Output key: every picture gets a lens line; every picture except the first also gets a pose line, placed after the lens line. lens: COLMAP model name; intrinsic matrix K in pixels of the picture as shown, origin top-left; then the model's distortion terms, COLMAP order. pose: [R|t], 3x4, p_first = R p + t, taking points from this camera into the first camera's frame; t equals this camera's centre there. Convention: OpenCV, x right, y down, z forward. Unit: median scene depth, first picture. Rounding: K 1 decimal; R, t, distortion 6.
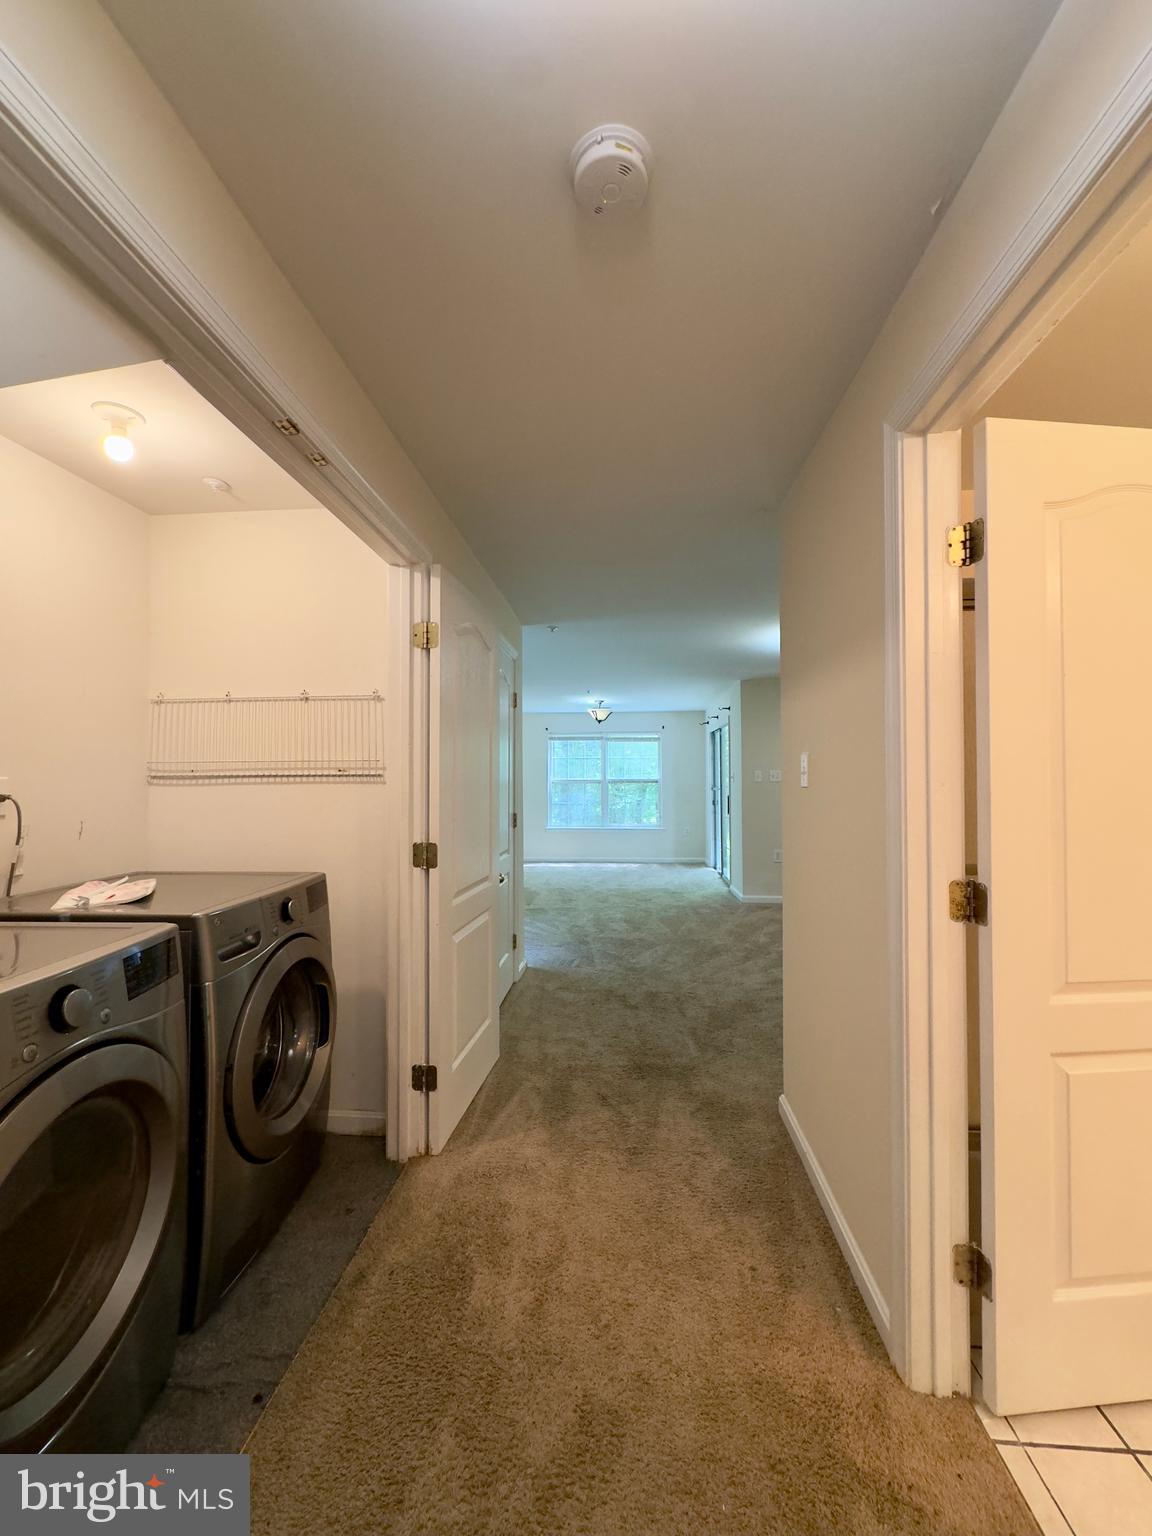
lens RADIAL K [[611.0, 0, 576.0], [0, 611.0, 768.0], [0, 0, 1]] dist [-0.000850, -0.000178]
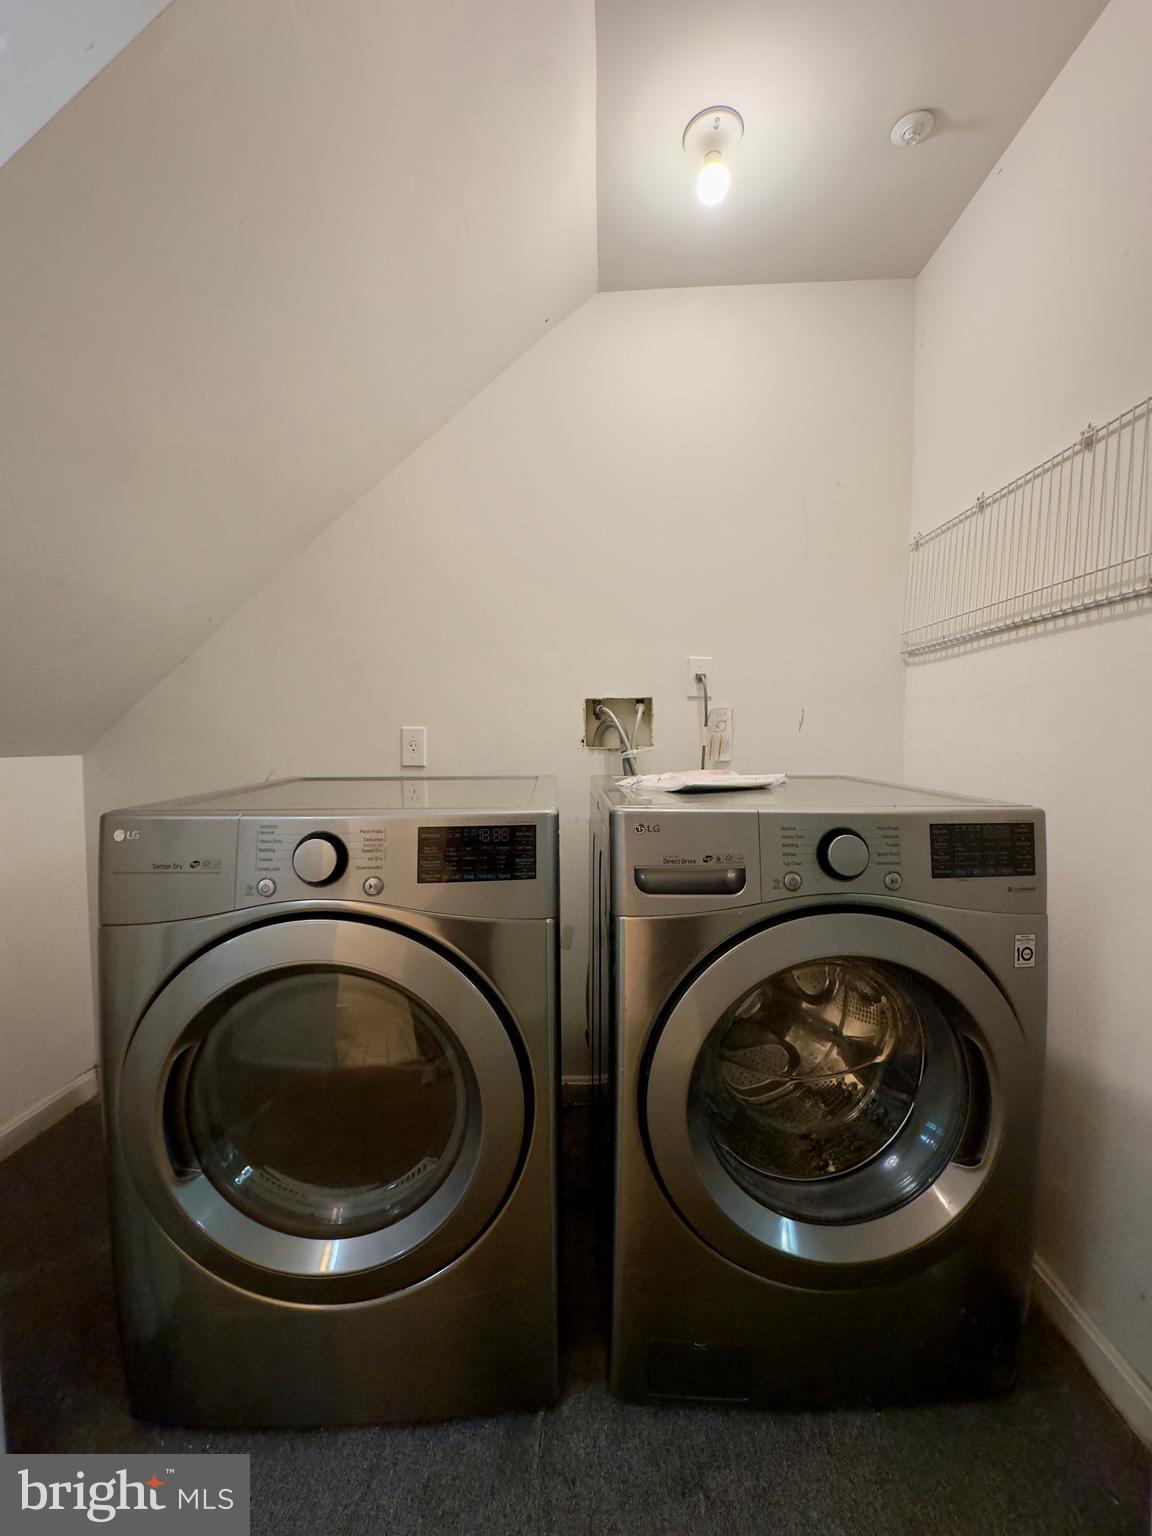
lens RADIAL K [[611.2, 0, 576.0], [0, 611.2, 768.0], [0, 0, 1]] dist [-0.003913, -0.000137]
pose [[0.043699, 0.063688, -0.997013, 0.017726], [0.019867, 0.997713, 0.064603, 0.106107], [0.998847, -0.022631, 0.042334, 0.643624]]
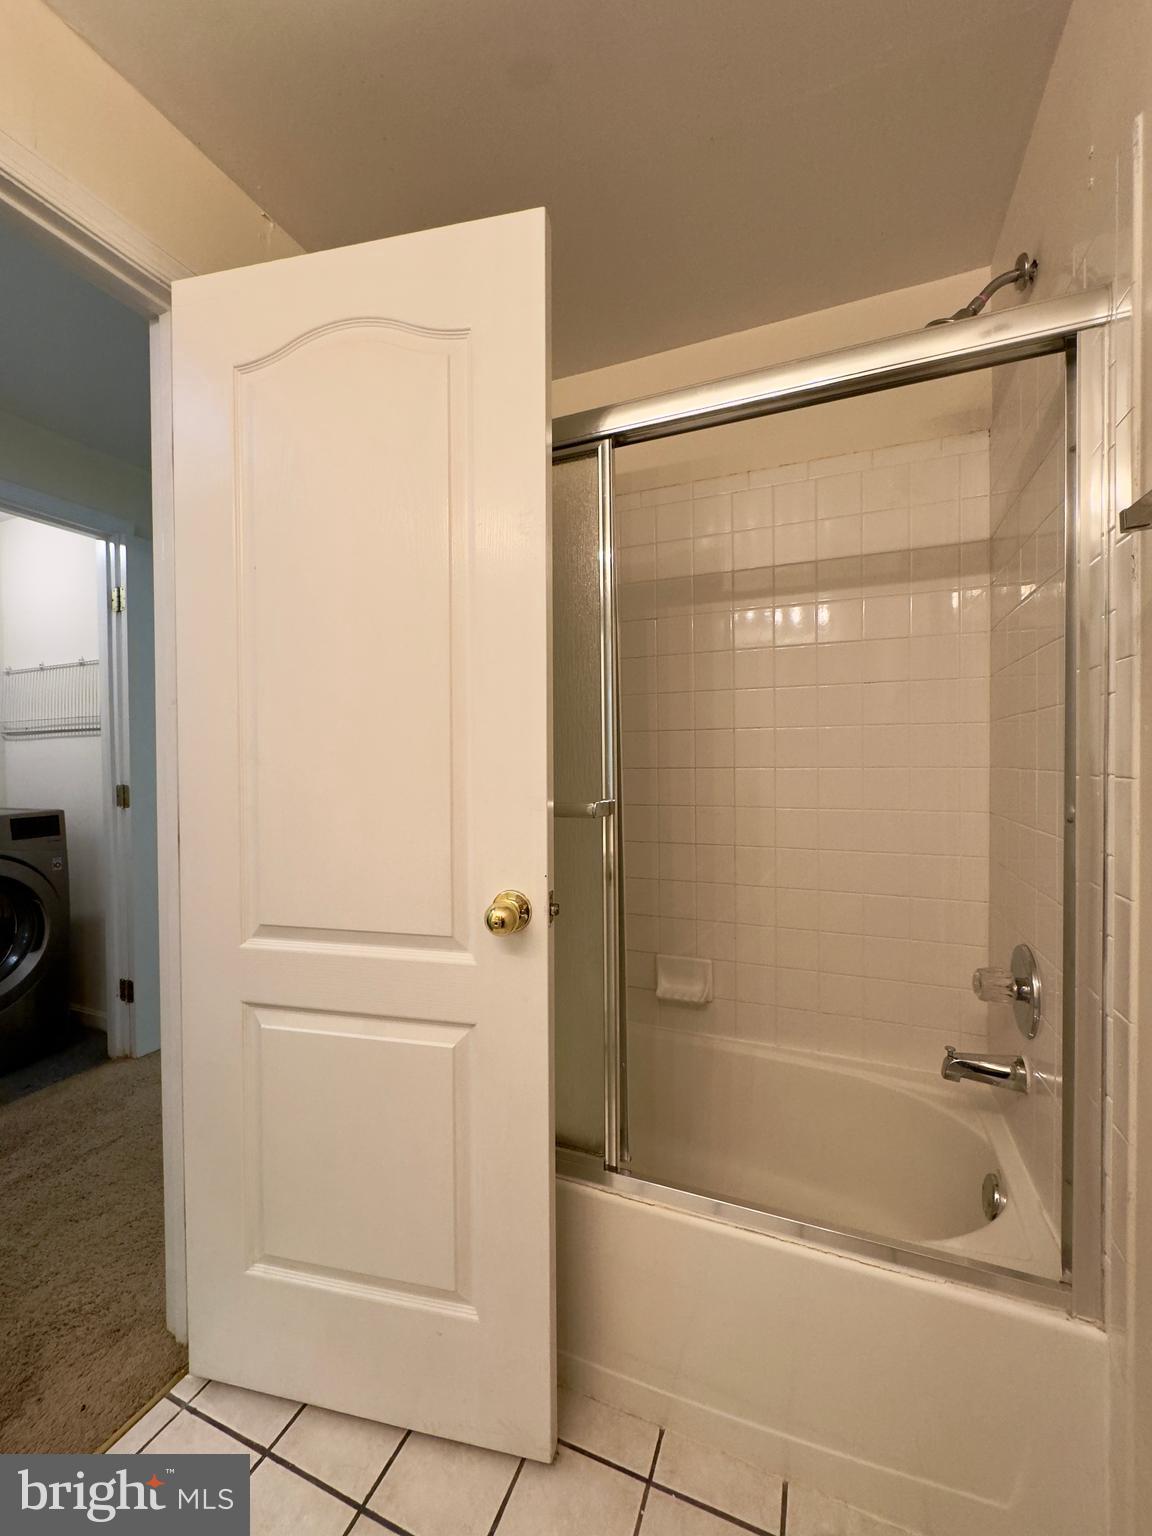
lens RADIAL K [[611.2, 0, 576.0], [0, 611.2, 768.0], [0, 0, 1]] dist [-0.003913, -0.000137]
pose [[0.950772, -0.000183, -0.309890, 0.902266], [0.011248, 0.999361, 0.033919, 0.062534], [0.309686, -0.035735, 0.950167, 0.192927]]
